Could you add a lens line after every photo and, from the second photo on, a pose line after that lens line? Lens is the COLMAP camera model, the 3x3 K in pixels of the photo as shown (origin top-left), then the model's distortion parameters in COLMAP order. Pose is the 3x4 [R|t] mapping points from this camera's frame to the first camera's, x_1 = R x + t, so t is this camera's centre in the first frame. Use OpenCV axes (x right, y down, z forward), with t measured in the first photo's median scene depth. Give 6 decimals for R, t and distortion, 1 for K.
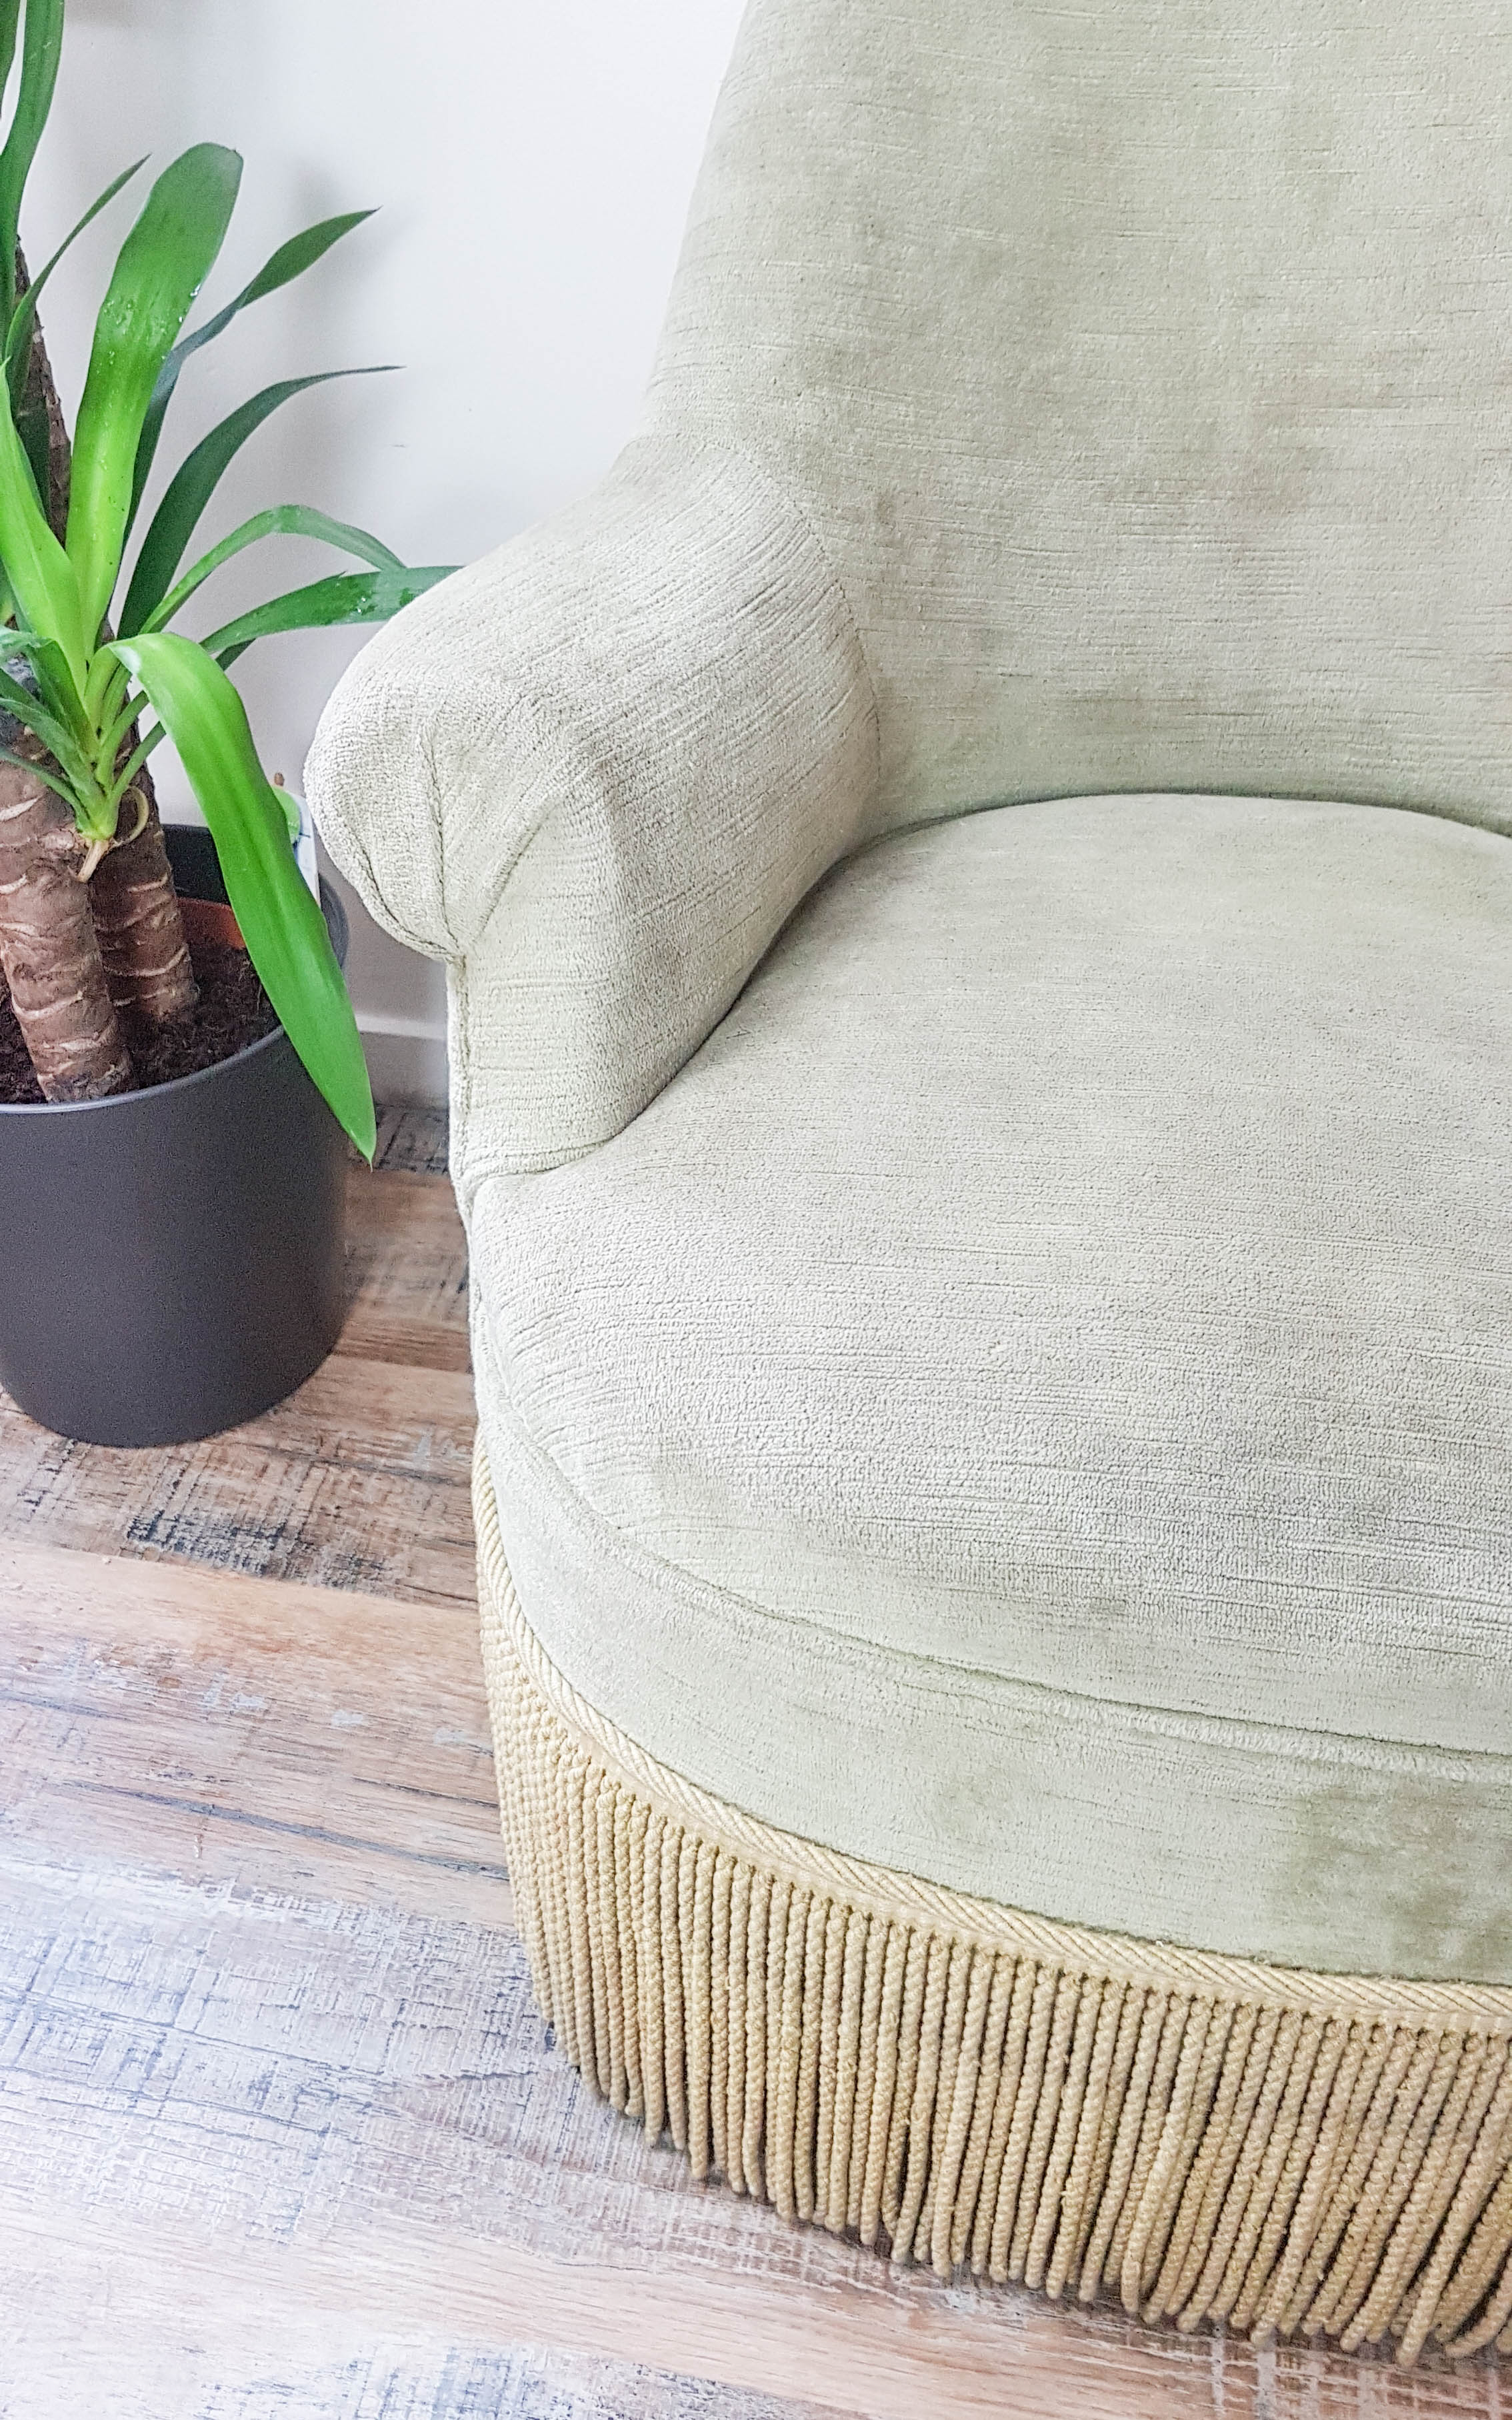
lens RADIAL K [[2103.9, 0, 692.8], [0, 2103.9, 1171.2], [0, 0, 1]] dist [-0.005693, -0.022981]
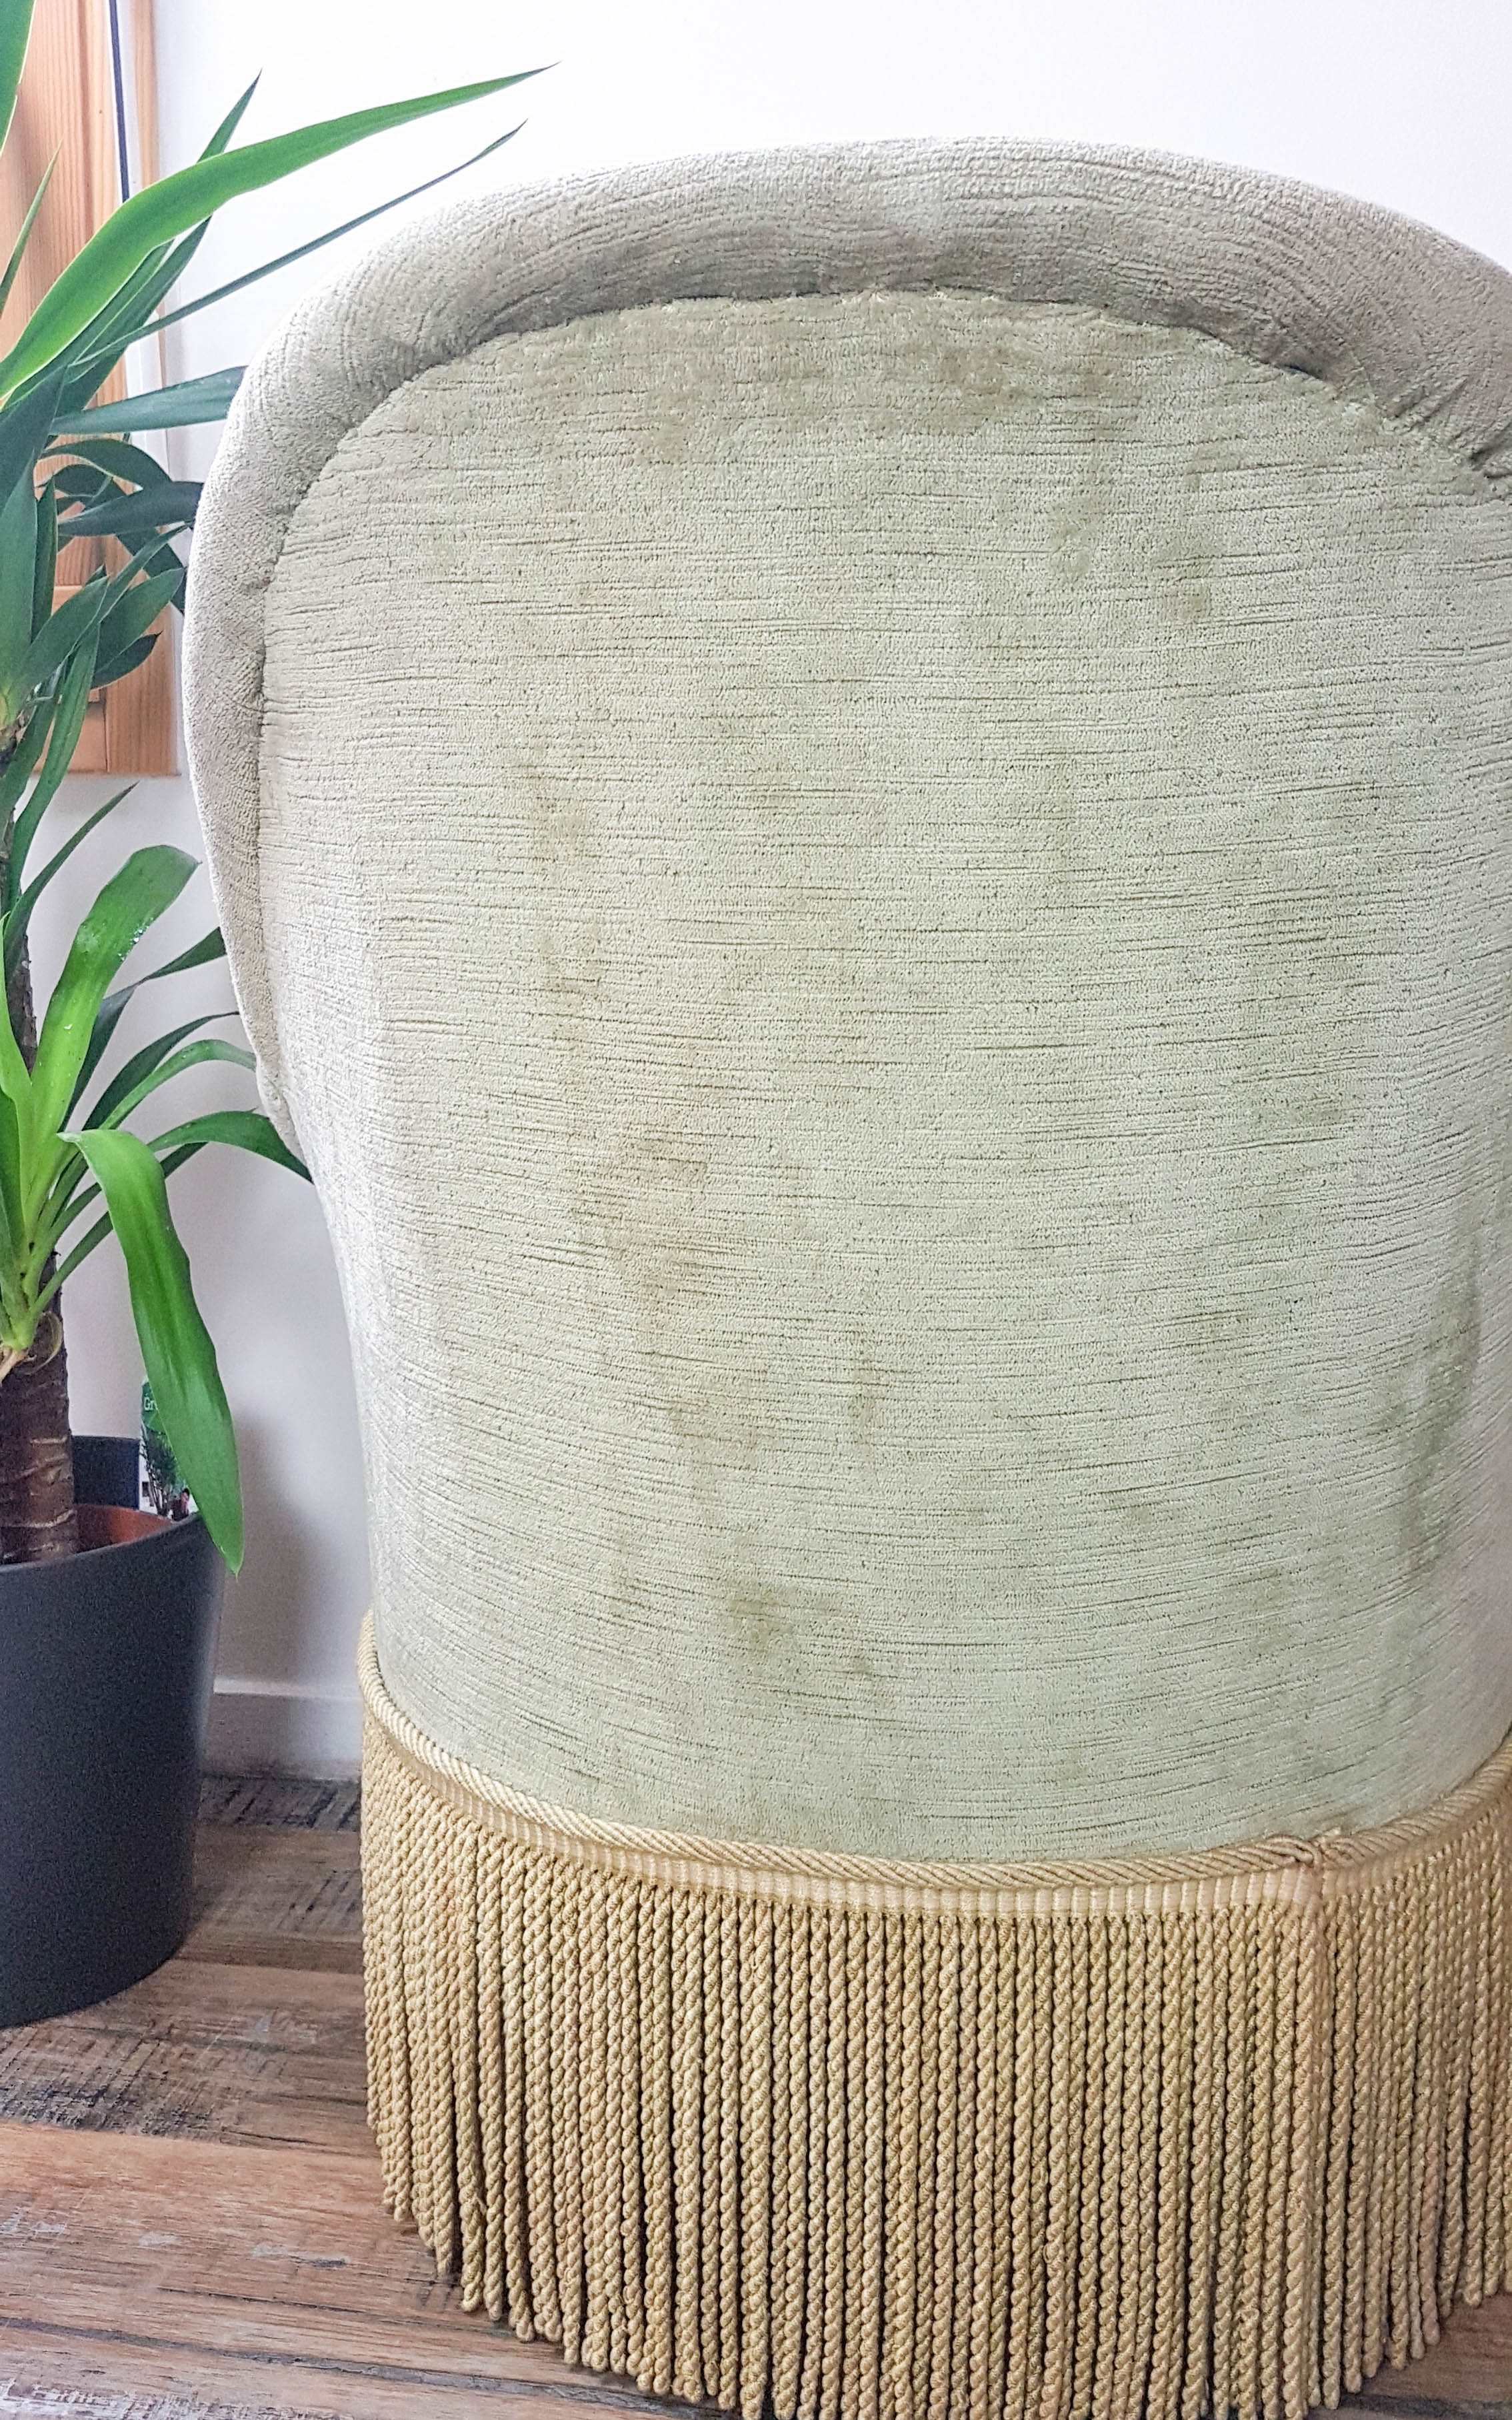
lens RADIAL K [[2120.4, 0, 699.2], [0, 2120.4, 1154.5], [0, 0, 1]] dist [-0.028429, -0.004552]
pose [[0.998509, 0.002356, 0.054534, 0.024202], [0.026685, 0.850473, -0.525341, 0.425814], [-0.047617, 0.526013, 0.849142, -0.039700]]
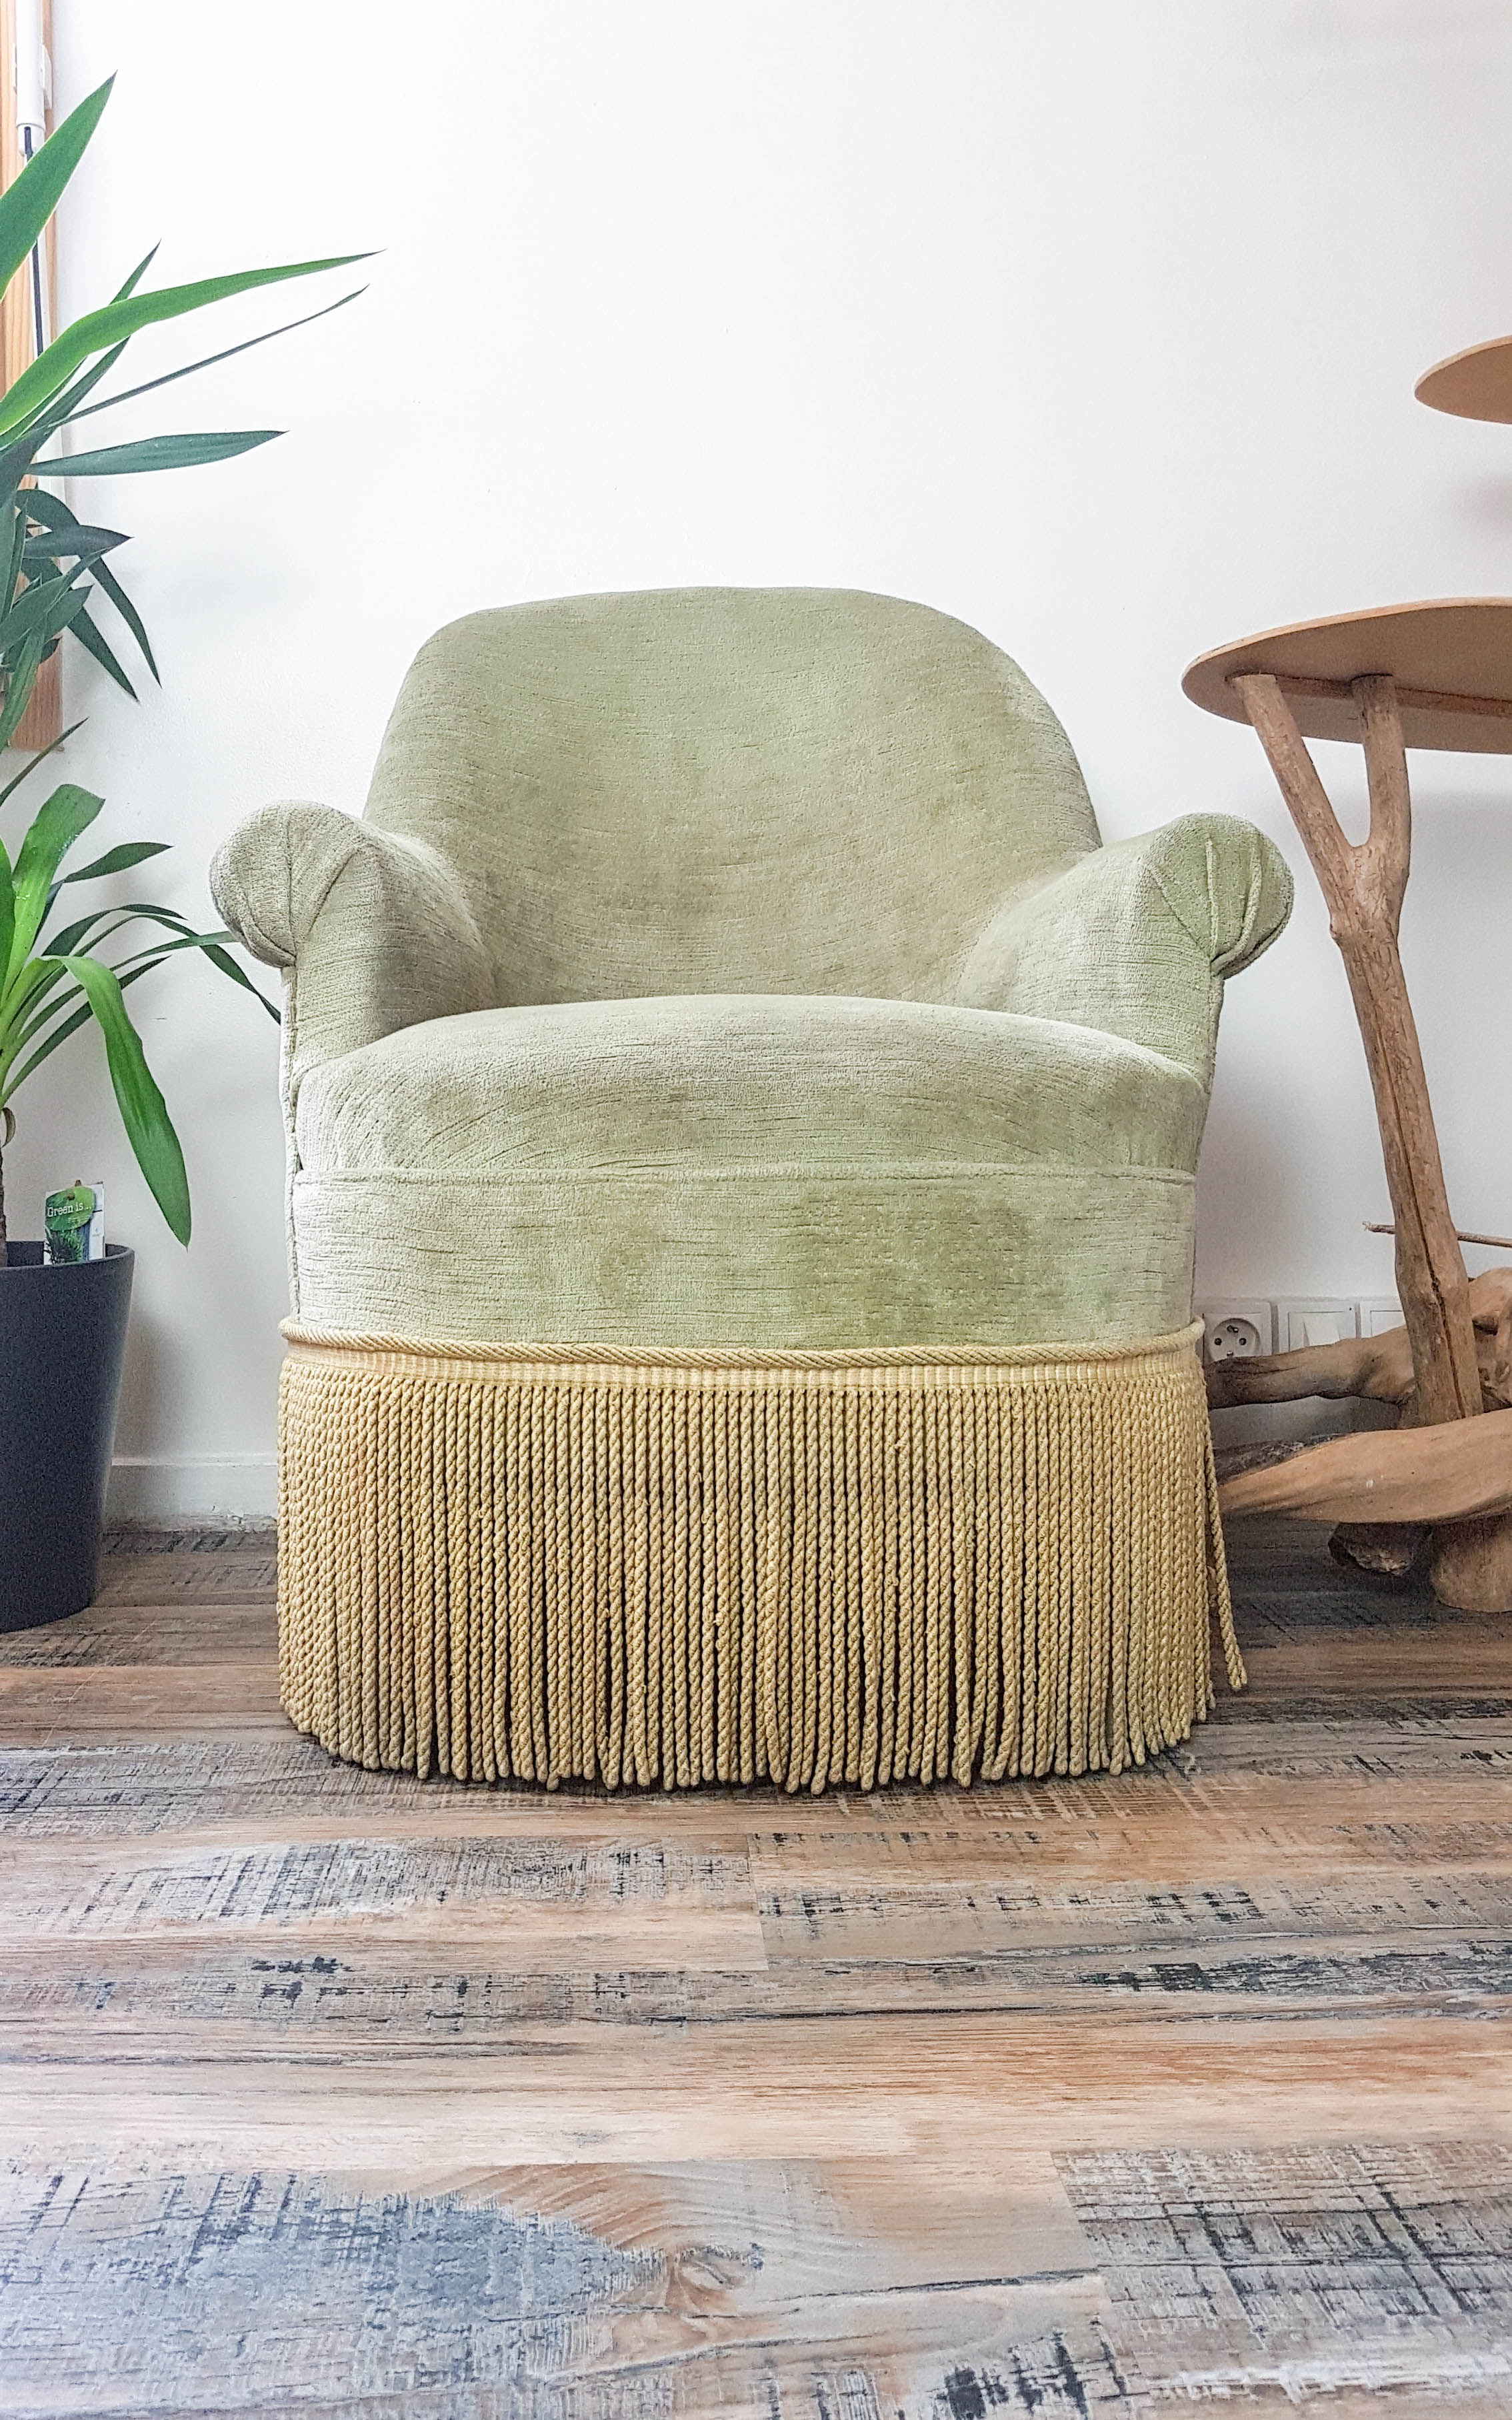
lens RADIAL K [[2103.9, 0, 692.8], [0, 2103.9, 1171.2], [0, 0, 1]] dist [-0.005693, -0.022981]
pose [[0.970963, -0.001683, 0.239223, -0.178846], [0.143746, 0.803428, -0.577789, 0.984116], [-0.191226, 0.595399, 0.780341, -0.330802]]
